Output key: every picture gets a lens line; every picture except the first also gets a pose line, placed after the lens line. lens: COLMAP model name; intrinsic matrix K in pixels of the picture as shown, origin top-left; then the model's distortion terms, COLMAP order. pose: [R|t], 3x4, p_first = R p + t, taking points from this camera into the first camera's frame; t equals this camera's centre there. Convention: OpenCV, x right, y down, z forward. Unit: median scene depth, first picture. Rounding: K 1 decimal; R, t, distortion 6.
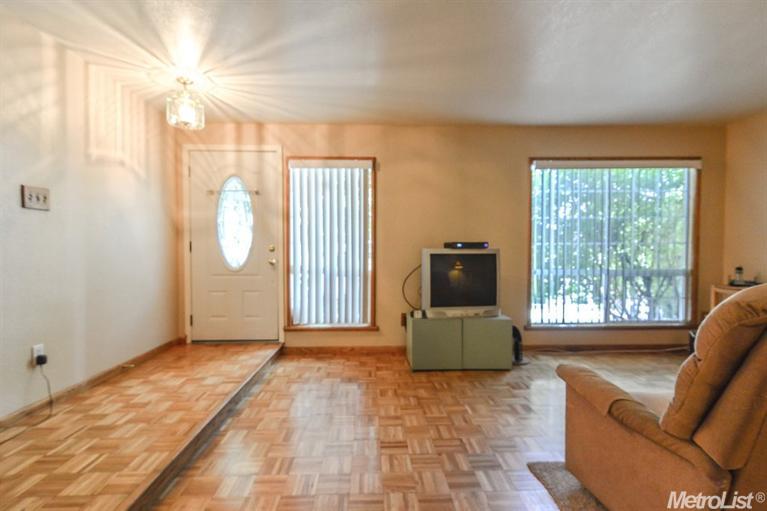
lens RADIAL K [[365.1, 0, 380.8], [0, 365.1, 258.0], [0, 0, 1]] dist [0.019673, -0.006426]
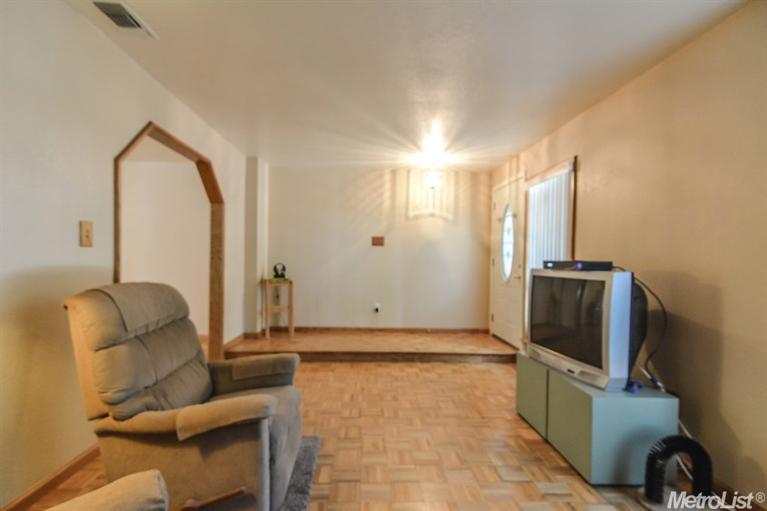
lens RADIAL K [[365.1, 0, 378.5], [0, 365.1, 257.2], [0, 0, 1]] dist [0.019673, -0.006426]
pose [[0.011377, -0.002207, -0.999933, 1.161121], [-0.041740, 0.999125, -0.002680, -0.043438], [0.999064, 0.041768, 0.011275, 0.812066]]
